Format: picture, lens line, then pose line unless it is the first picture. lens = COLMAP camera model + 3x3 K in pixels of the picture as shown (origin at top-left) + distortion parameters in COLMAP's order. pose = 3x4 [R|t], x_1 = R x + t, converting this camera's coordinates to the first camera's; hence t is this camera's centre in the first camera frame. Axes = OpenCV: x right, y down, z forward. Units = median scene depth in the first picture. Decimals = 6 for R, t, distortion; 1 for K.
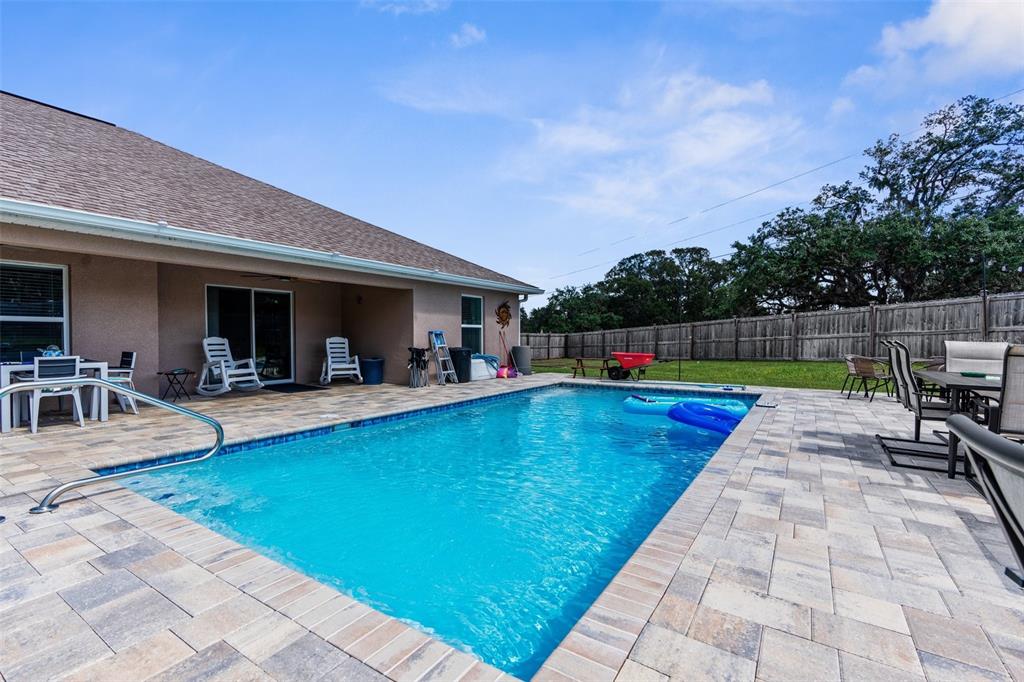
lens RADIAL K [[454.9, 0, 512.0], [0, 454.9, 341.0], [0, 0, 1]] dist [-0.002646, 0.000269]
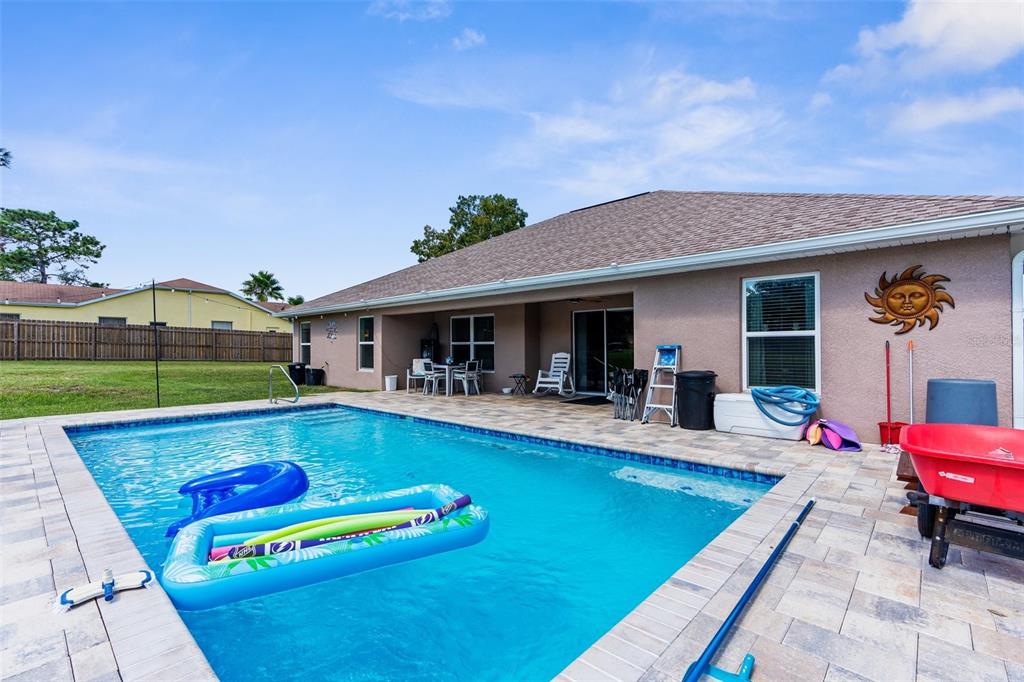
lens RADIAL K [[454.9, 0, 512.0], [0, 454.9, 341.0], [0, 0, 1]] dist [-0.002646, 0.000269]
pose [[-0.162069, -0.011611, -0.986711, 0.660815], [-0.004826, 0.999928, -0.010974, -0.023115], [0.986768, 0.002984, -0.162113, 1.064861]]
